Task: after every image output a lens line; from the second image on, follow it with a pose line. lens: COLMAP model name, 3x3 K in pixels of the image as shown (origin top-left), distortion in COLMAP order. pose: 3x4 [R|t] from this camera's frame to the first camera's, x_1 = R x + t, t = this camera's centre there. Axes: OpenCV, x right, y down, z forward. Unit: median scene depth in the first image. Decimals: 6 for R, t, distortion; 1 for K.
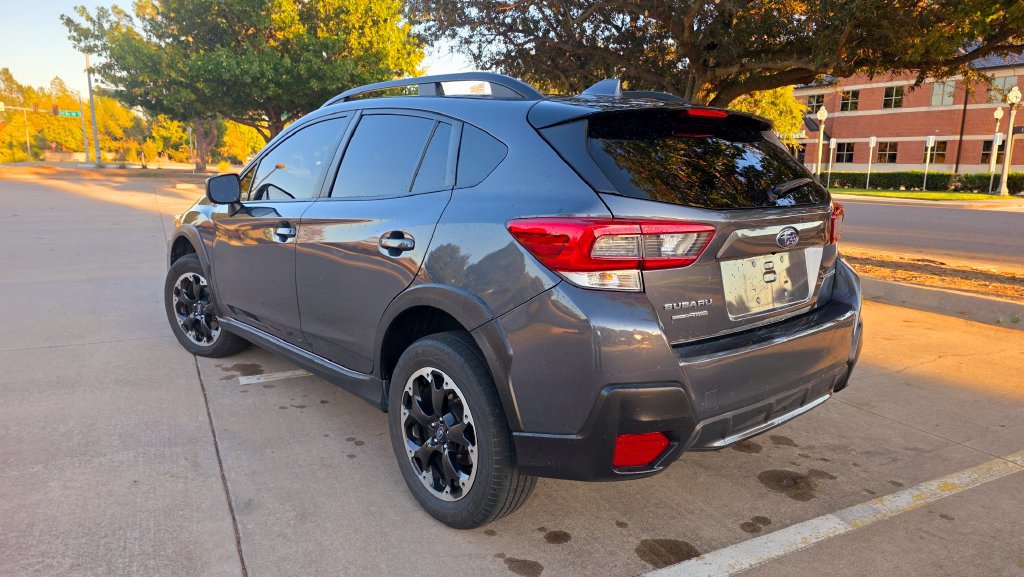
lens RADIAL K [[723.1, 0, 520.8], [0, 723.1, 311.0], [0, 0, 1]] dist [0.069113, -0.067064]
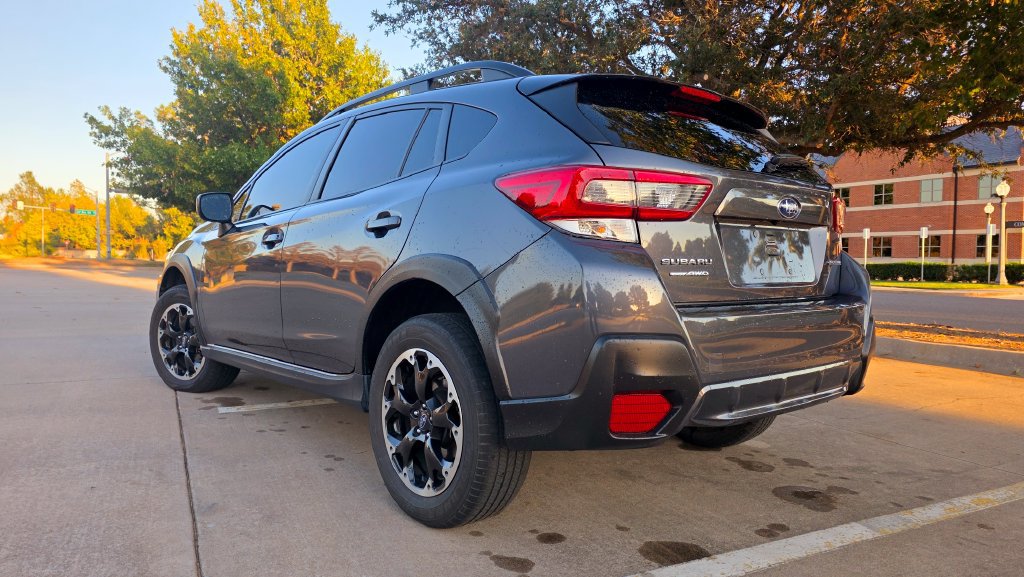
lens RADIAL K [[724.5, 0, 512.0], [0, 724.5, 288.5], [0, 0, 1]] dist [0.062424, -0.058407]
pose [[0.999925, 0.000934, -0.012226, 0.010921], [-0.002947, 0.986186, -0.165613, 0.129340], [0.011902, 0.165637, 0.986115, 0.052335]]
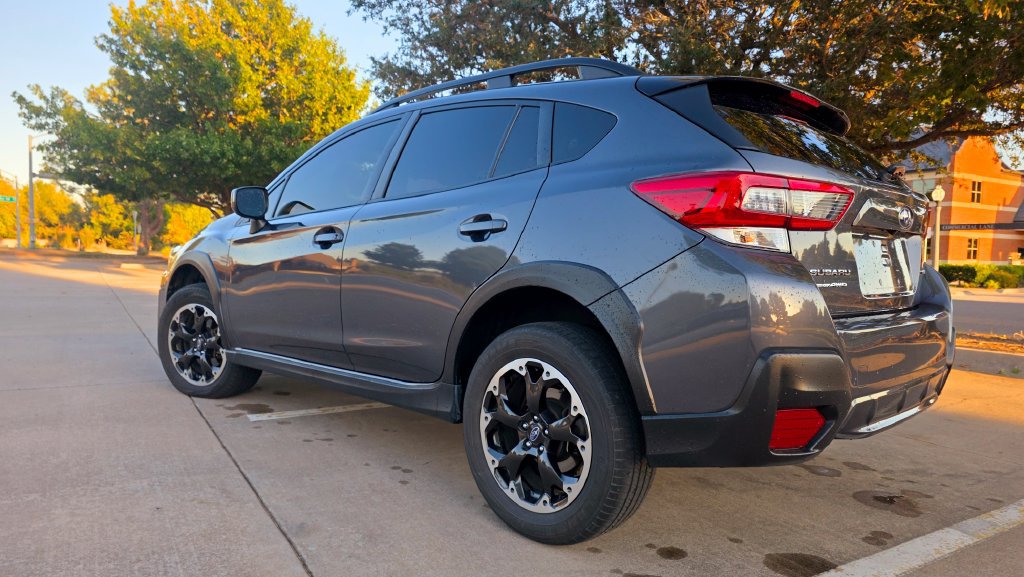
lens RADIAL K [[724.6, 0, 530.3], [0, 724.6, 302.6], [0, 0, 1]] dist [0.066427, -0.069281]
pose [[0.996087, 0.006973, 0.088104, -0.163554], [0.005457, 0.990128, -0.140059, 0.111434], [-0.088211, 0.139992, 0.986216, 0.087705]]
